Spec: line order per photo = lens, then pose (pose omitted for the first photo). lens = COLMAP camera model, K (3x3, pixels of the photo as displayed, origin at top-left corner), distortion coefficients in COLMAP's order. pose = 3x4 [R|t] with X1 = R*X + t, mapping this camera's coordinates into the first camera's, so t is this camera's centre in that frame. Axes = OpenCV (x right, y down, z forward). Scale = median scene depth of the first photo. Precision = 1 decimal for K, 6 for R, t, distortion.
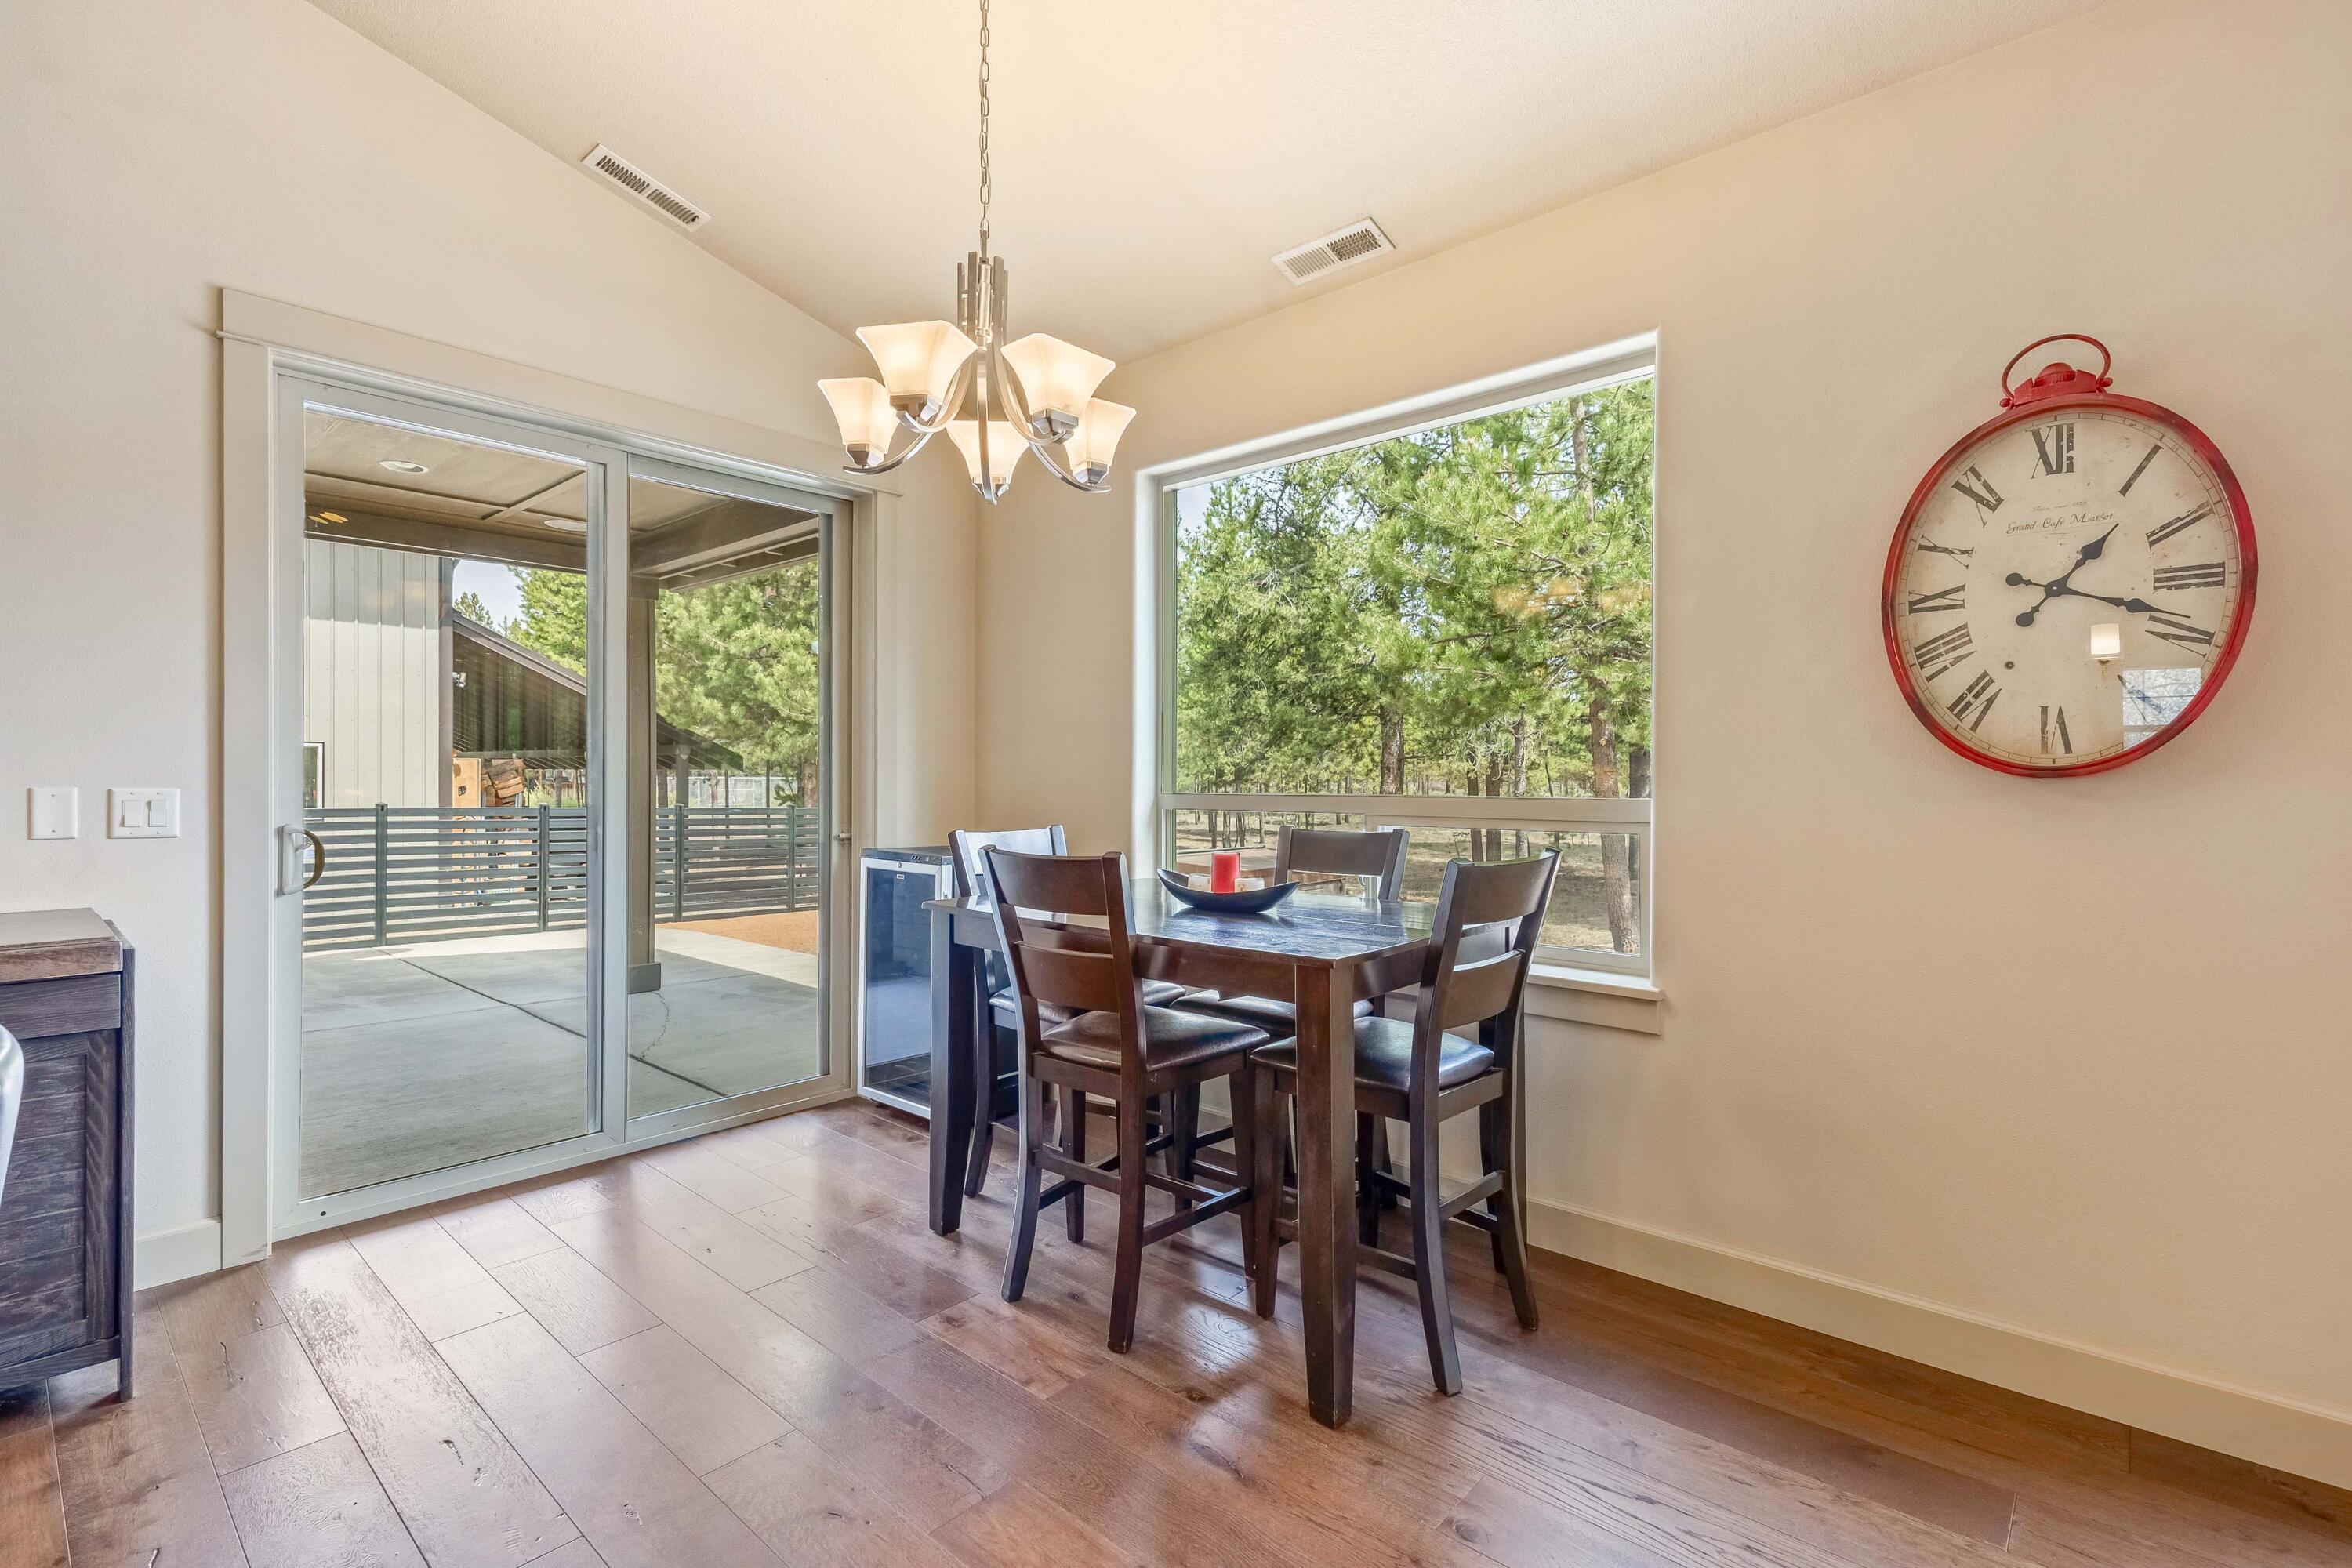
lens RADIAL K [[1074.0, 0, 1176.5], [0, 1074.0, 772.1], [0, 0, 1]] dist [0.020295, -0.005519]
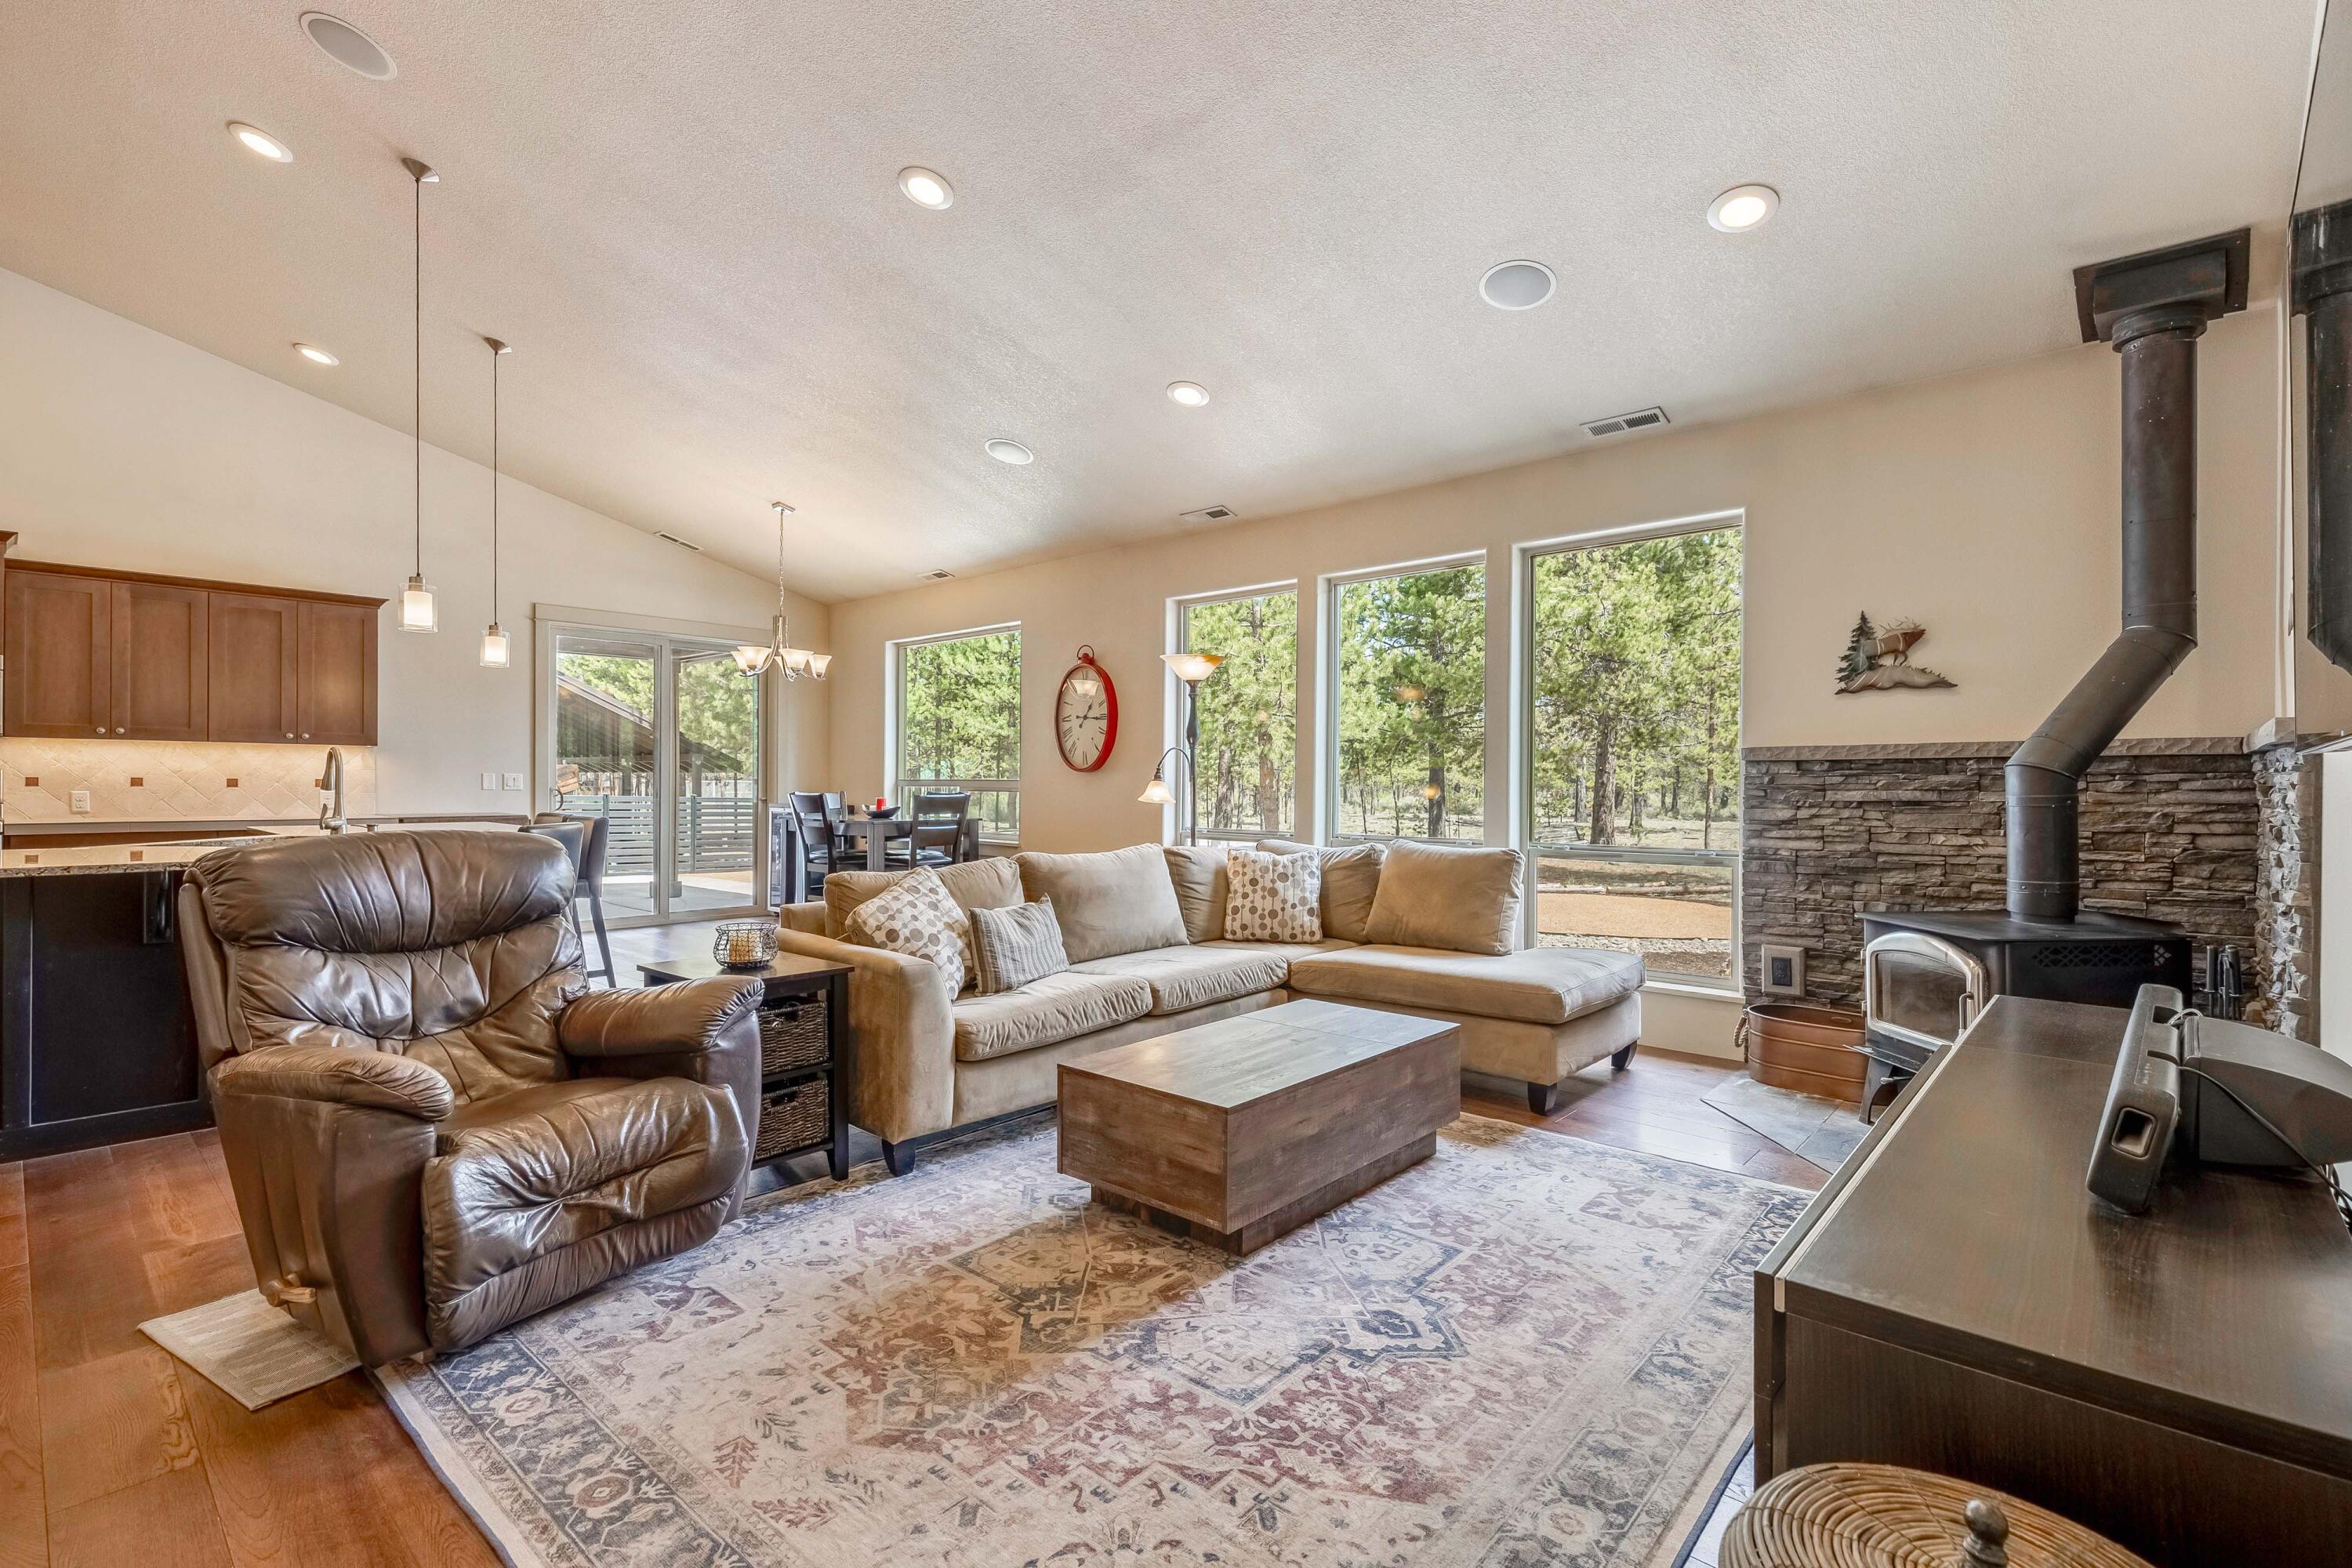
lens RADIAL K [[1074.0, 0, 1190.6], [0, 1074.0, 781.6], [0, 0, 1]] dist [0.020295, -0.005519]
pose [[0.999992, 0.003142, -0.002518, 0.879711], [-0.003133, 0.999989, 0.003523, 0.020298], [0.002529, -0.003515, 0.999991, -1.871179]]
